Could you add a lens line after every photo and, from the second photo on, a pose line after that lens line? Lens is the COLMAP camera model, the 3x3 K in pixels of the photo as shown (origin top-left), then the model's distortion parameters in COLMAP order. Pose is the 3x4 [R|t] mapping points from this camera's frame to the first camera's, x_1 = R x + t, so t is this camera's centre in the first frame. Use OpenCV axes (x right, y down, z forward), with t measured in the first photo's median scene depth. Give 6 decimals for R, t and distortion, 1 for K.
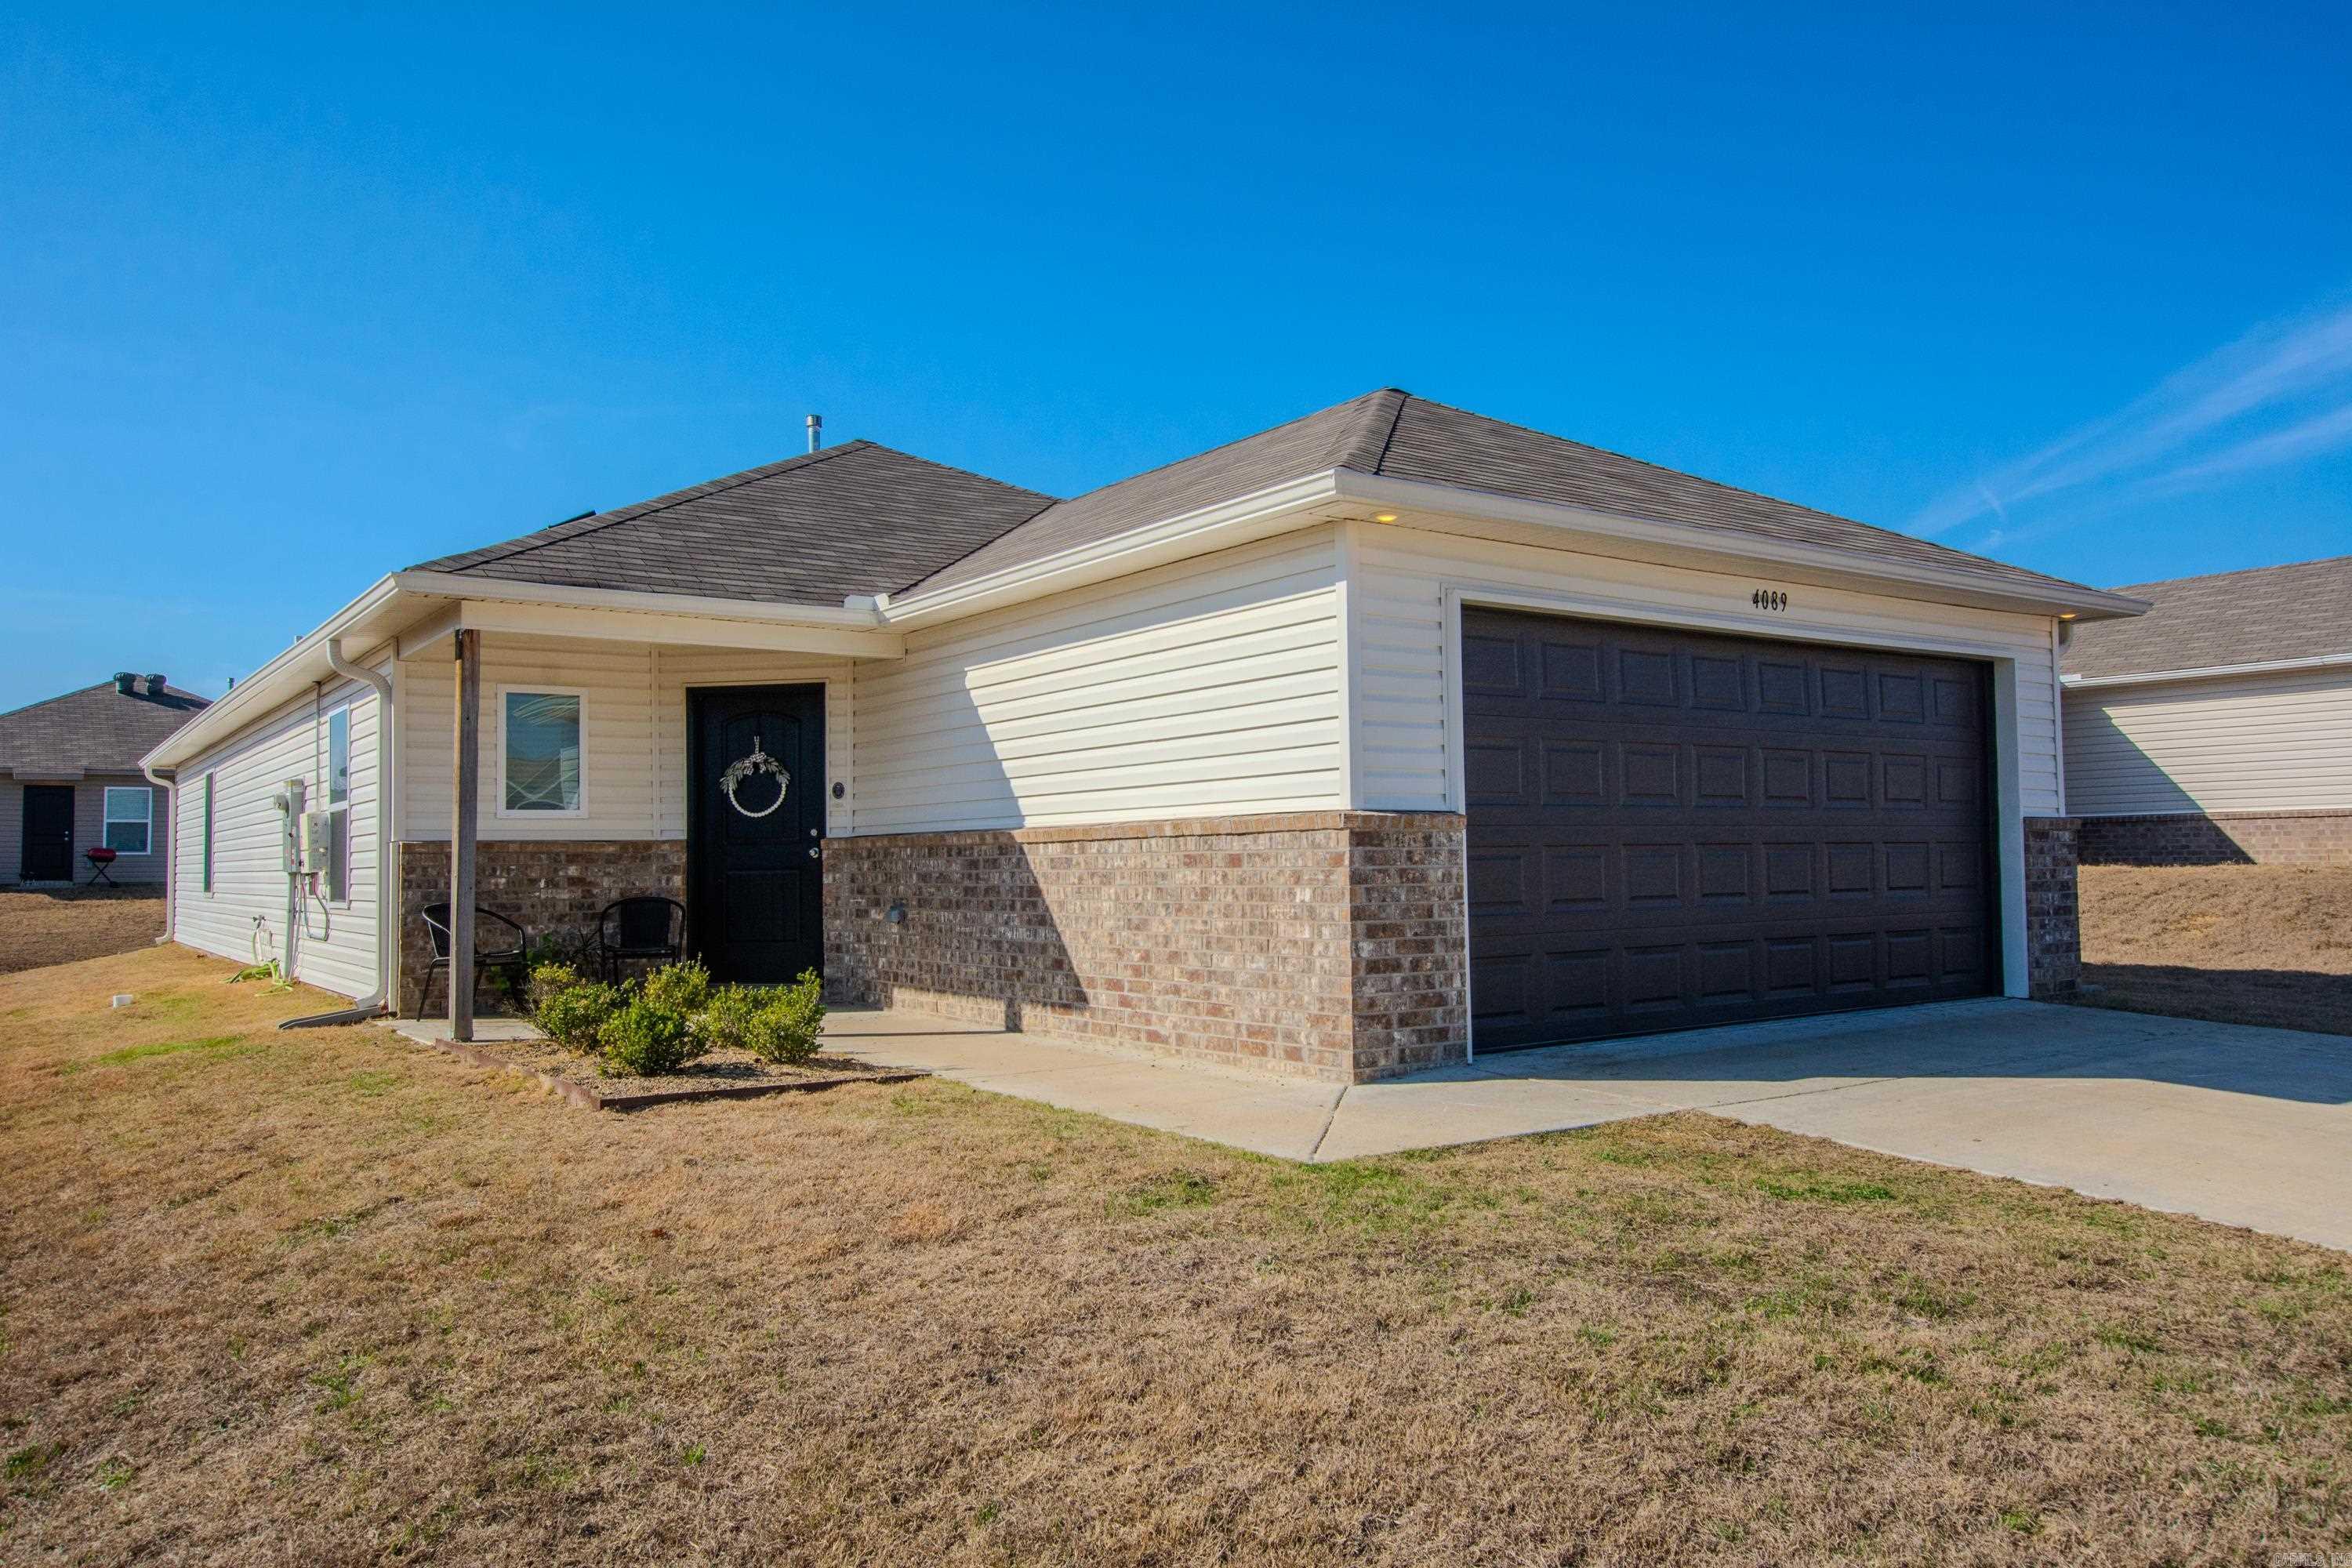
lens RADIAL K [[1689.2, 0, 1176.0], [0, 1689.2, 784.0], [0, 0, 1]] dist [-0.002555, -0.000902]
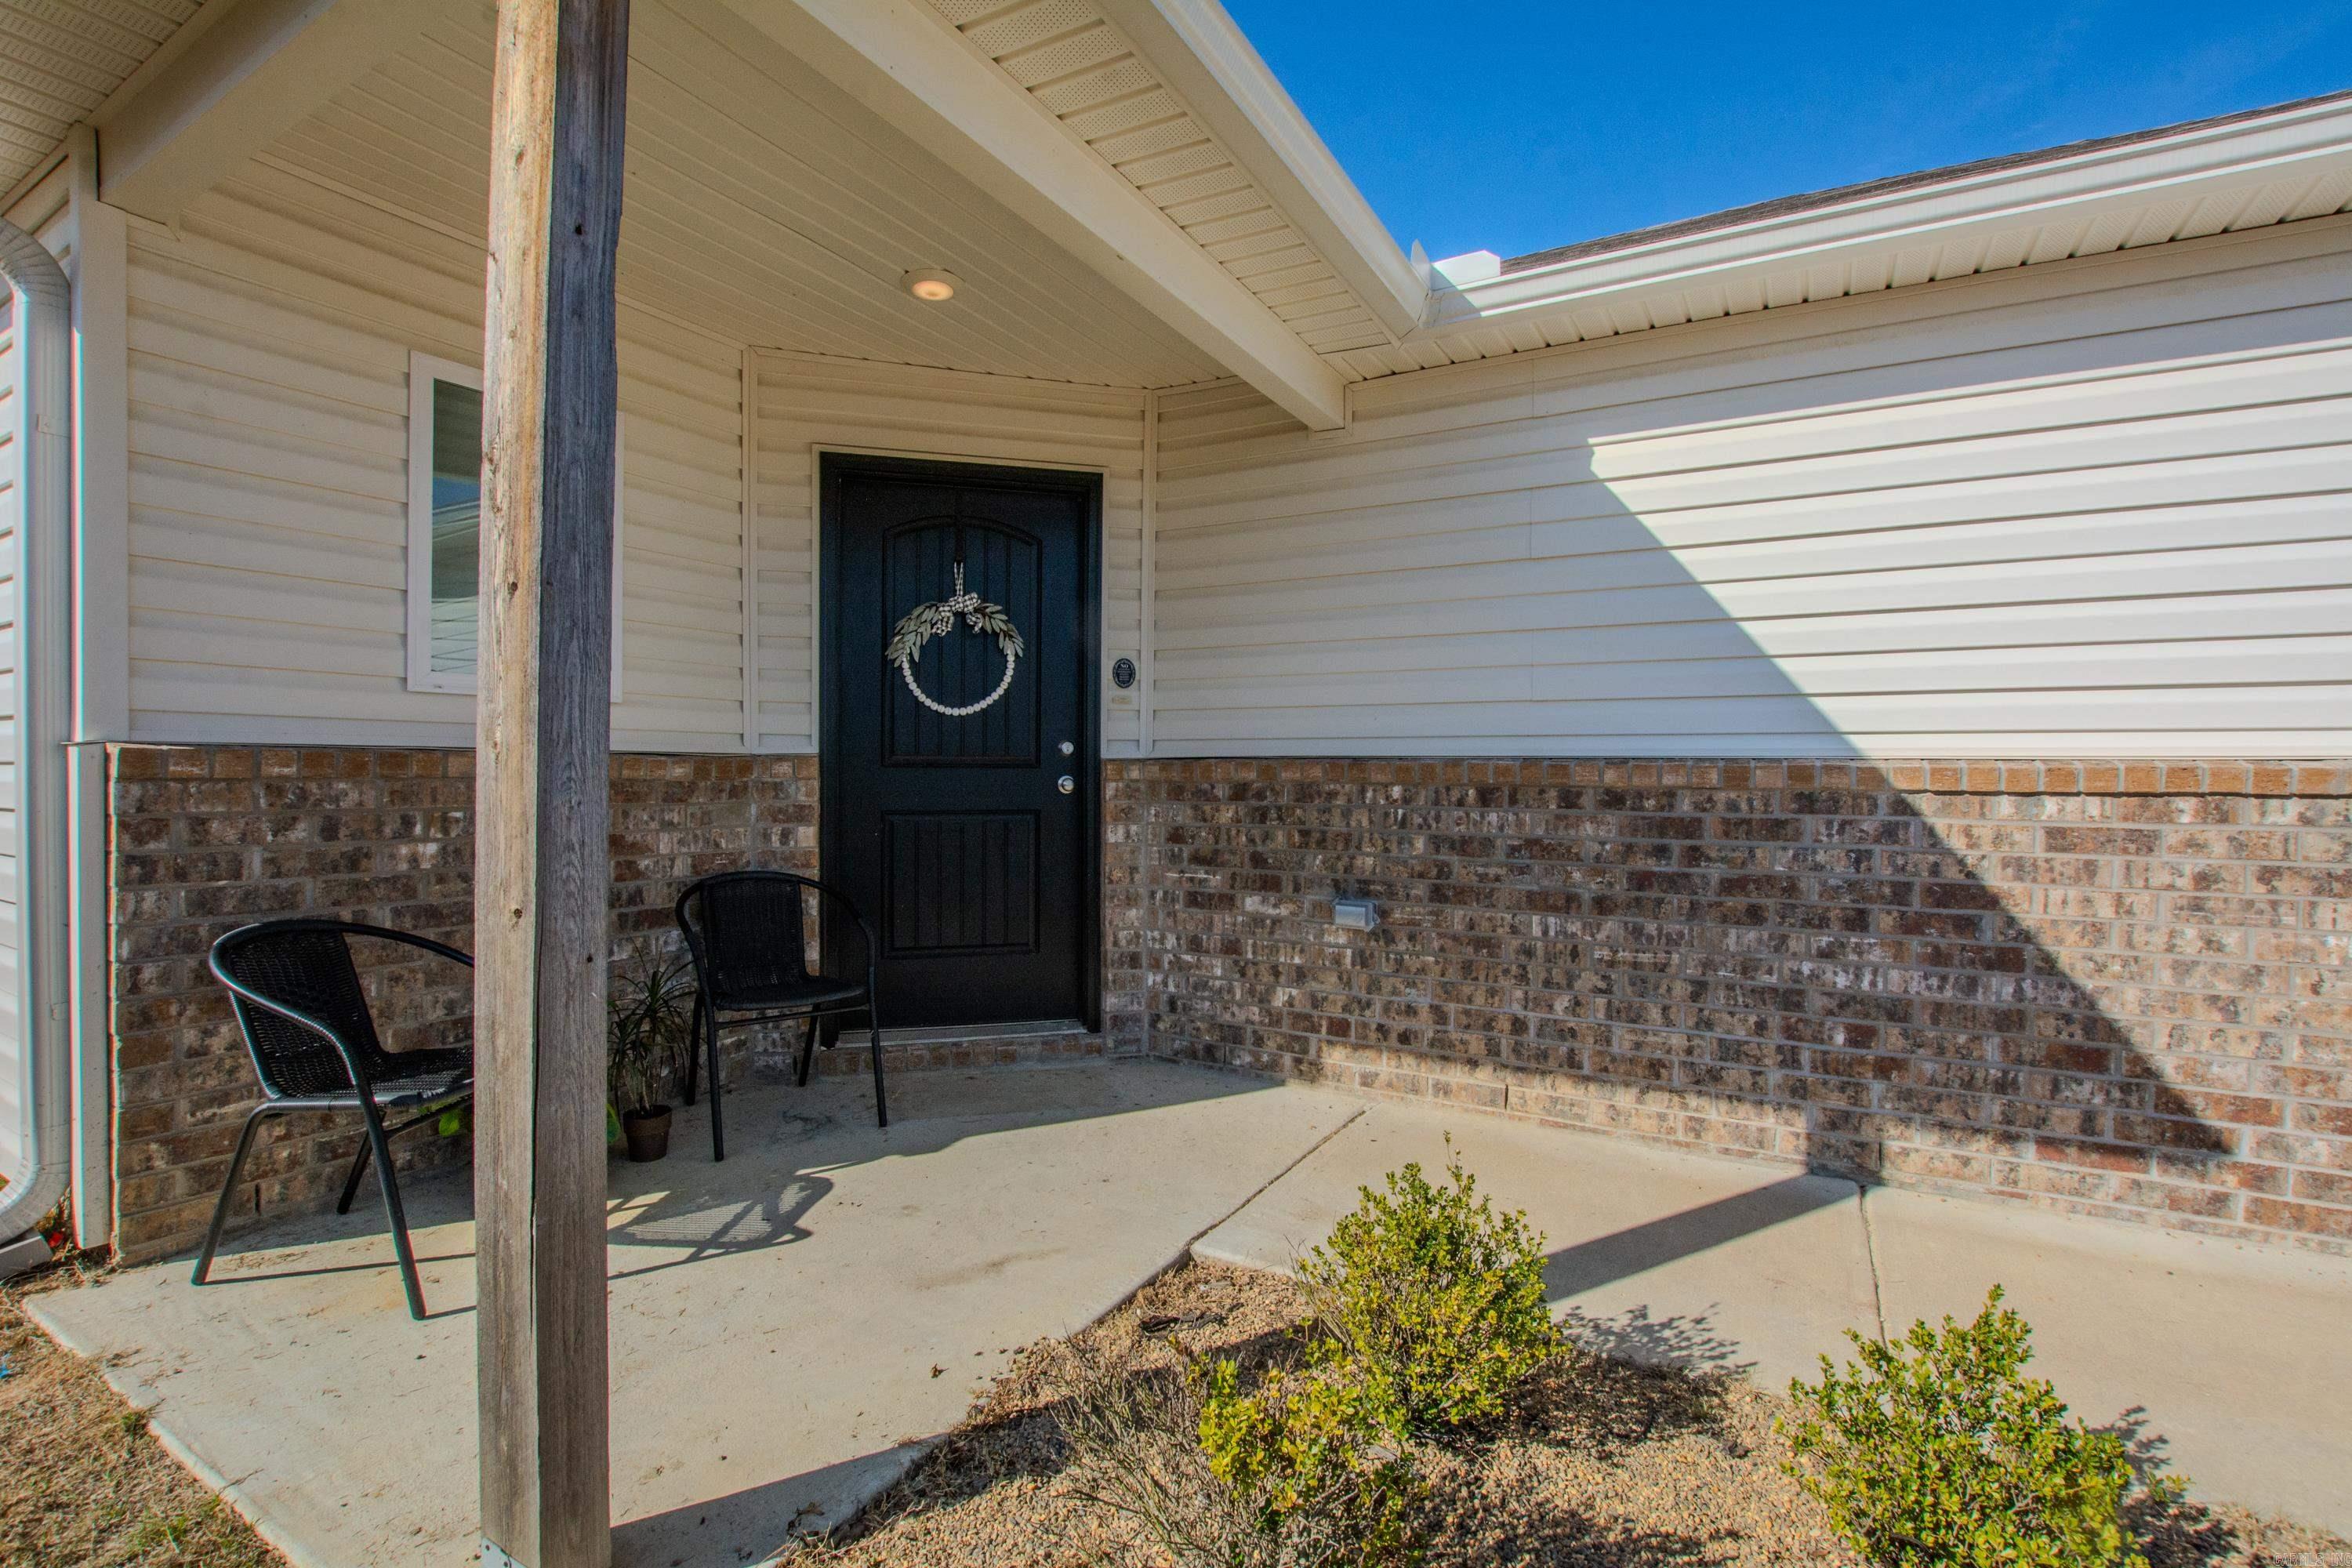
lens RADIAL K [[1076.7, 0, 1183.0], [0, 1076.7, 775.4], [0, 0, 1]] dist [-0.023665, 0.000391]
pose [[0.905696, 0.018315, 0.423533, -0.350941], [-0.040181, 0.998277, 0.042755, 0.022626], [-0.422020, -0.055741, 0.904871, 0.712528]]
